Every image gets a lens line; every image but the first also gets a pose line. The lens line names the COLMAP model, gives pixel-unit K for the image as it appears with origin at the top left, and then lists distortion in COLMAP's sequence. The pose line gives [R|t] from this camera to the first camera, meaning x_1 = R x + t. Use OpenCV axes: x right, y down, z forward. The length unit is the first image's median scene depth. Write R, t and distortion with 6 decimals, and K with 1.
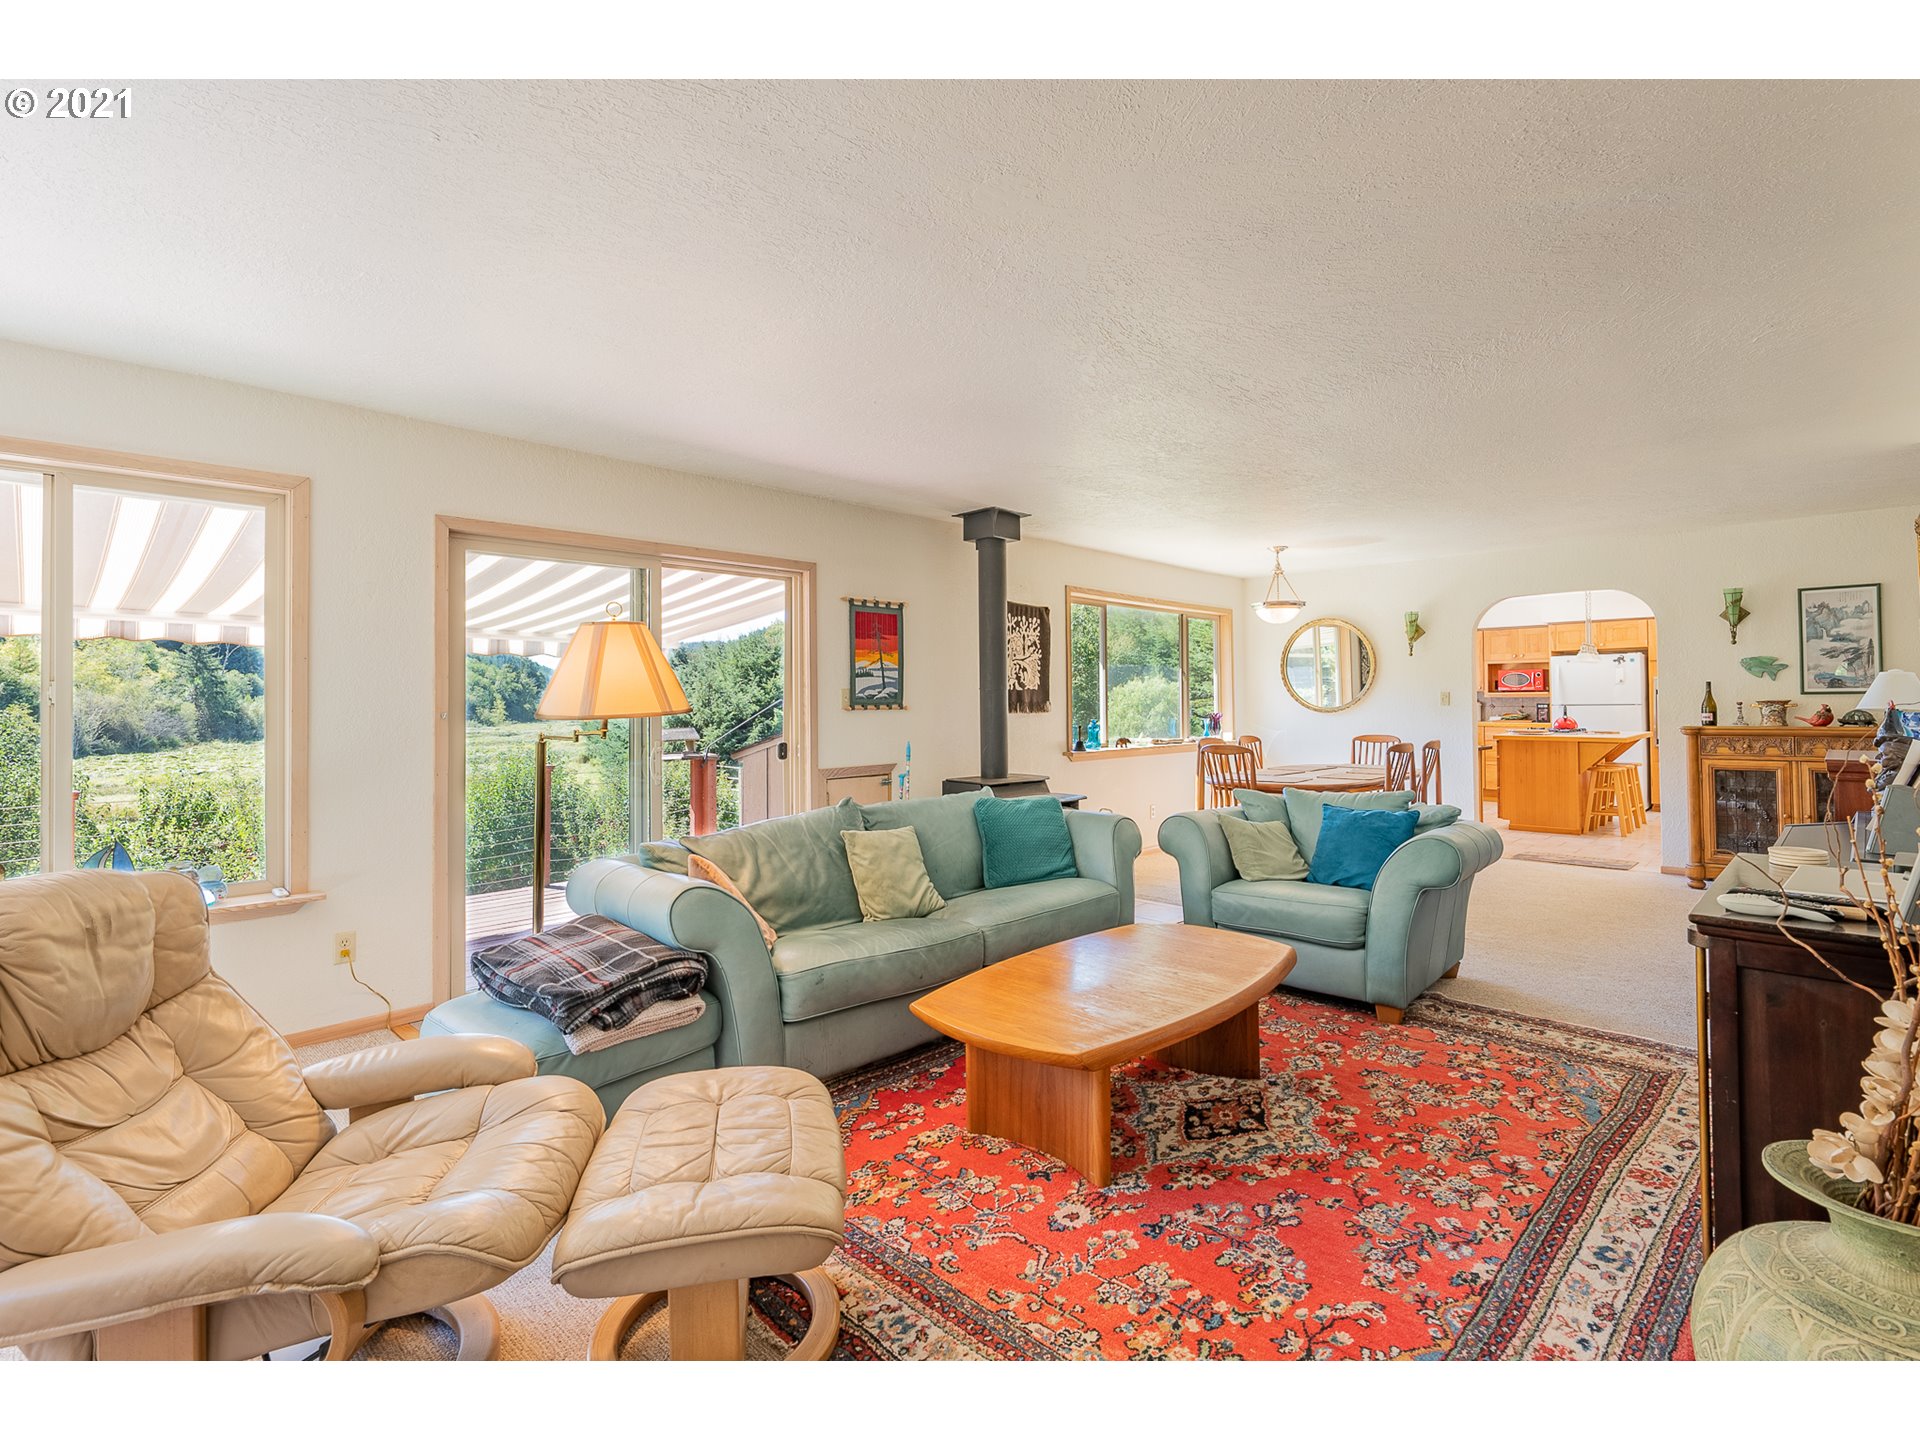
lens RADIAL K [[882.8, 0, 965.0], [0, 882.8, 714.1], [0, 0, 1]] dist [0.000364, 0.000216]
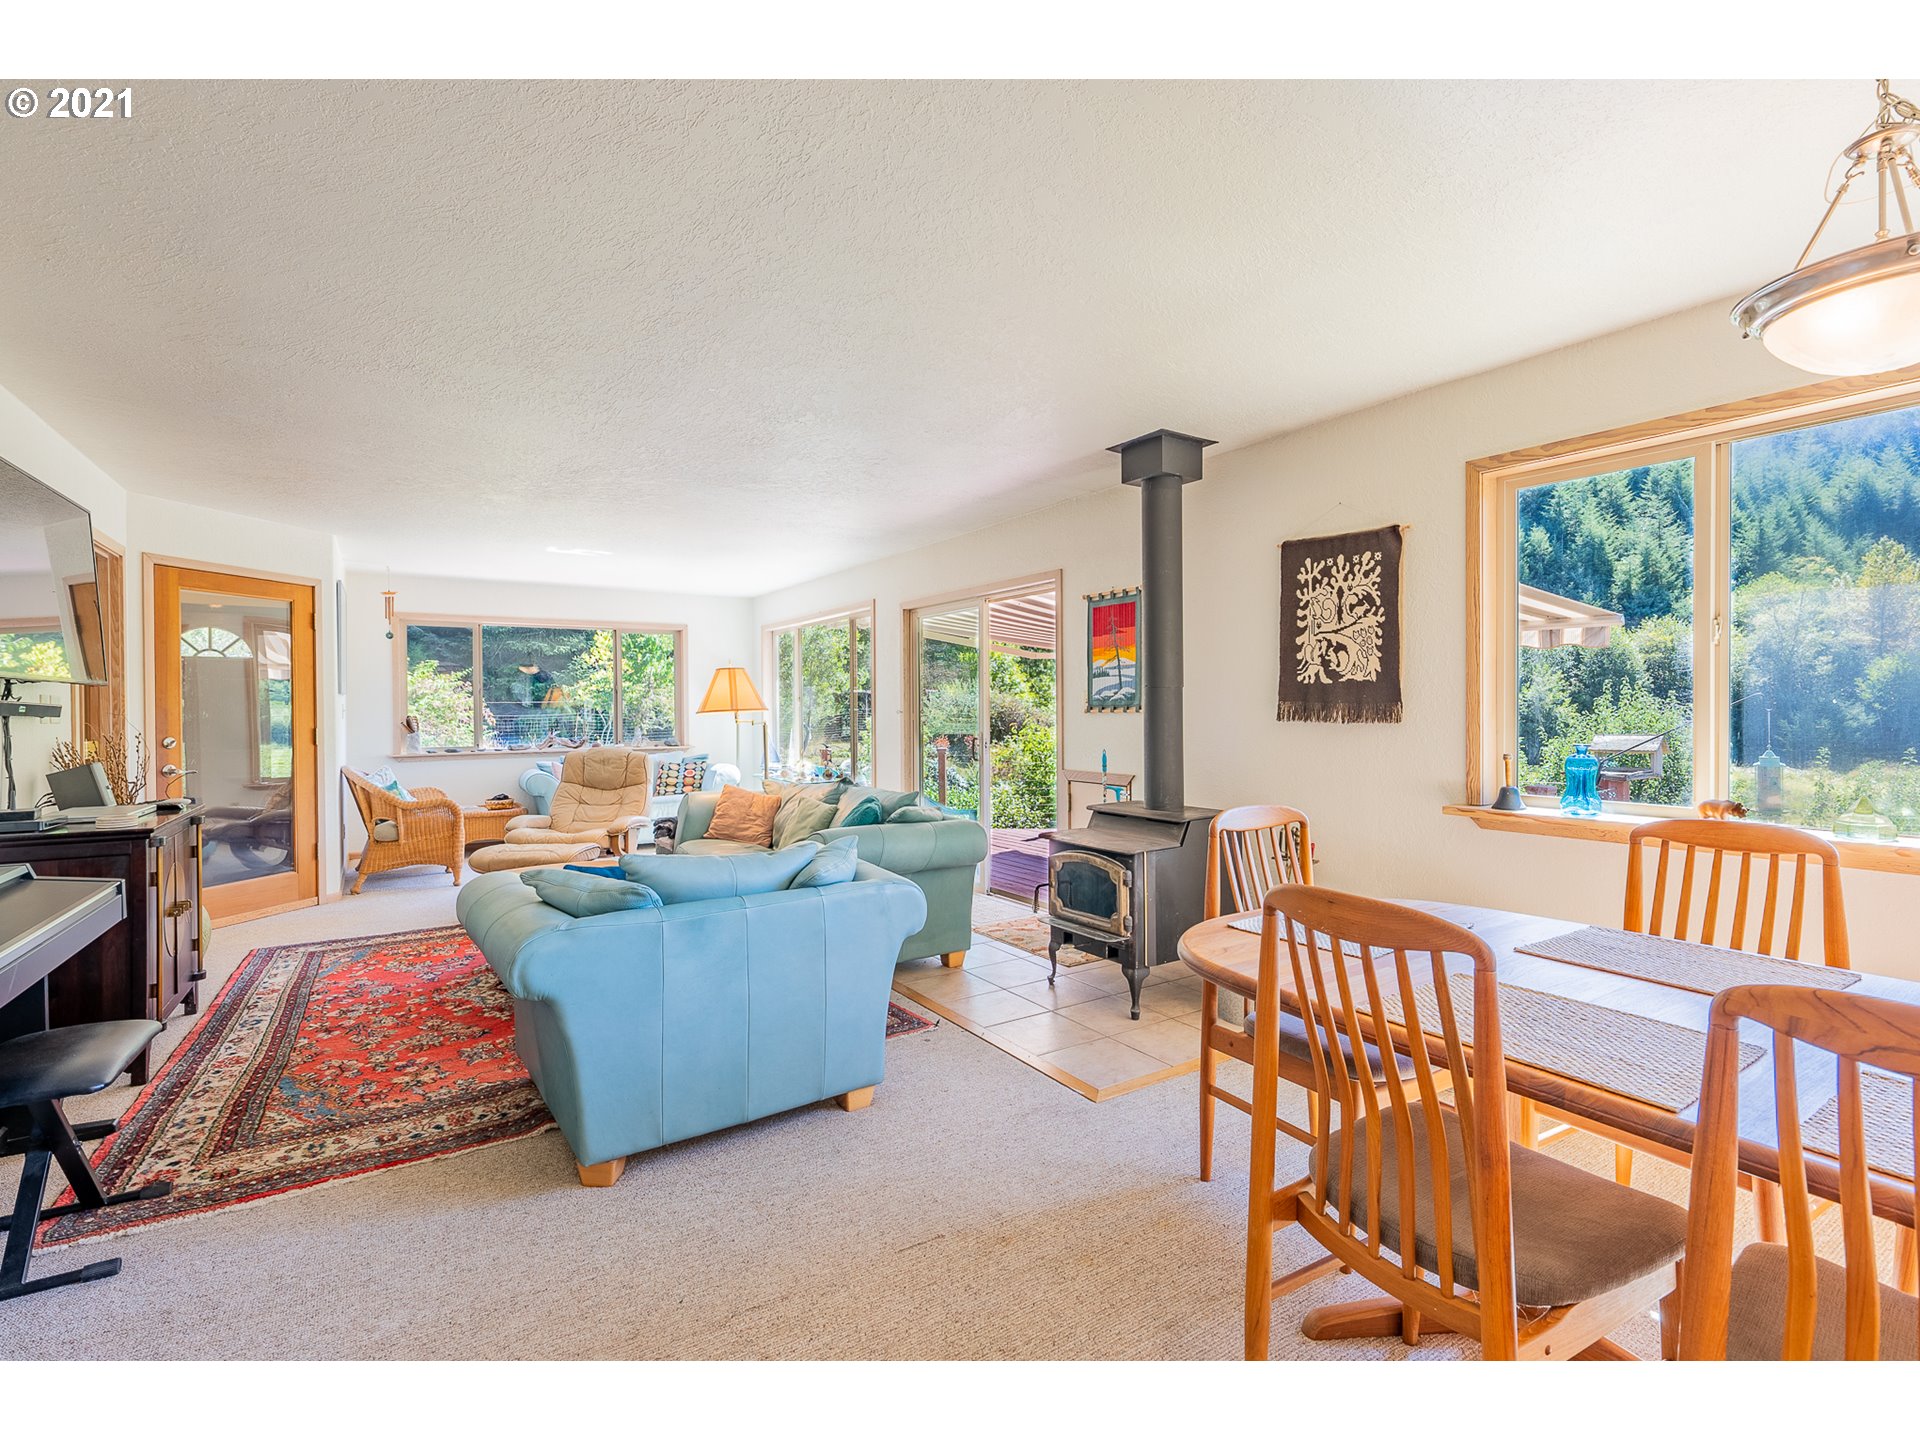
lens RADIAL K [[882.8, 0, 965.0], [0, 882.8, 714.1], [0, 0, 1]] dist [0.000364, 0.000216]
pose [[-0.206355, 0.015737, -0.978351, 1.355151], [-0.007210, 0.999819, 0.017603, -0.029822], [0.978451, 0.010686, -0.206204, 1.728942]]
